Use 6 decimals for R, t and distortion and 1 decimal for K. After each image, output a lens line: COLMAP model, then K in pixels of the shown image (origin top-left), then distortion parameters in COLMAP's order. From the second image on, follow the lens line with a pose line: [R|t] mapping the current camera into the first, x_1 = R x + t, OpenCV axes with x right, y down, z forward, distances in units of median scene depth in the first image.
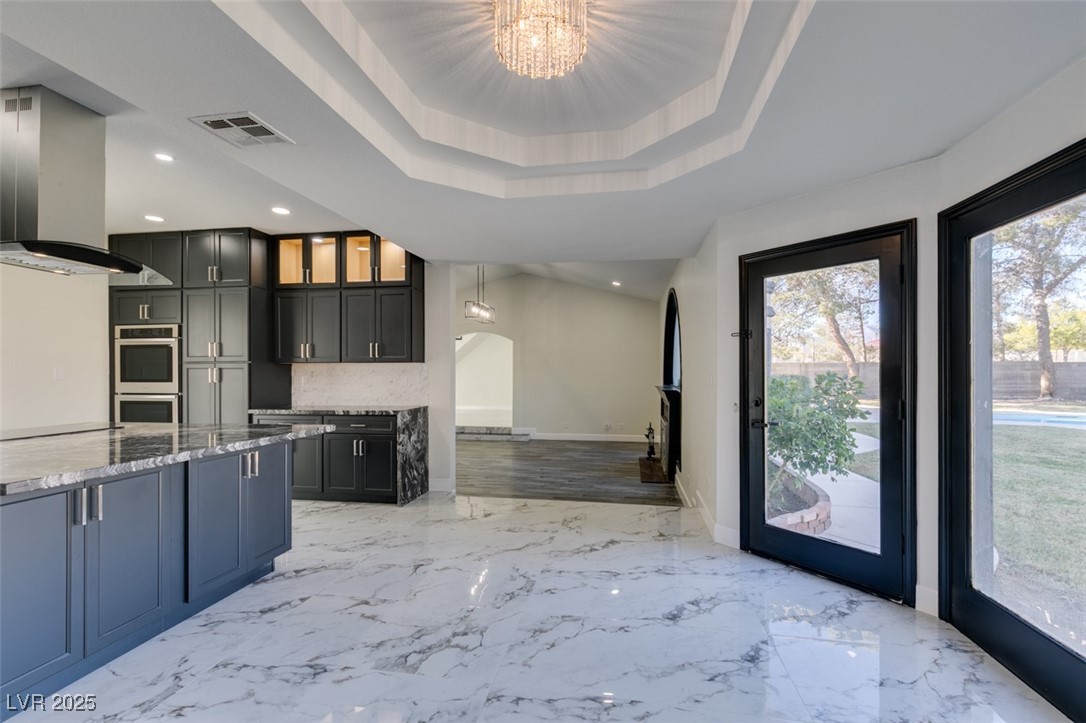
lens RADIAL K [[490.3, 0, 545.3], [0, 490.3, 367.8], [0, 0, 1]] dist [0.003680, 0.000209]
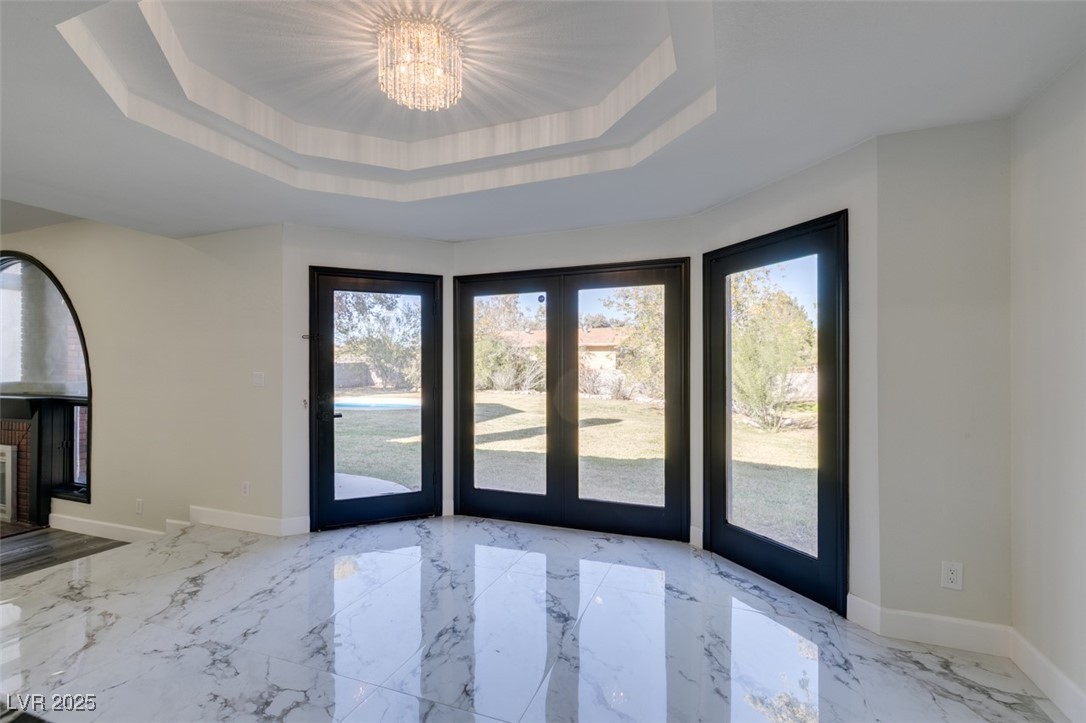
lens RADIAL K [[490.3, 0, 543.9], [0, 490.3, 363.6], [0, 0, 1]] dist [0.003680, 0.000209]
pose [[0.182221, 0.007708, 0.983227, -0.662286], [-0.001291, 0.999970, -0.007600, -0.000383], [-0.983257, 0.000115, 0.182226, 0.318455]]
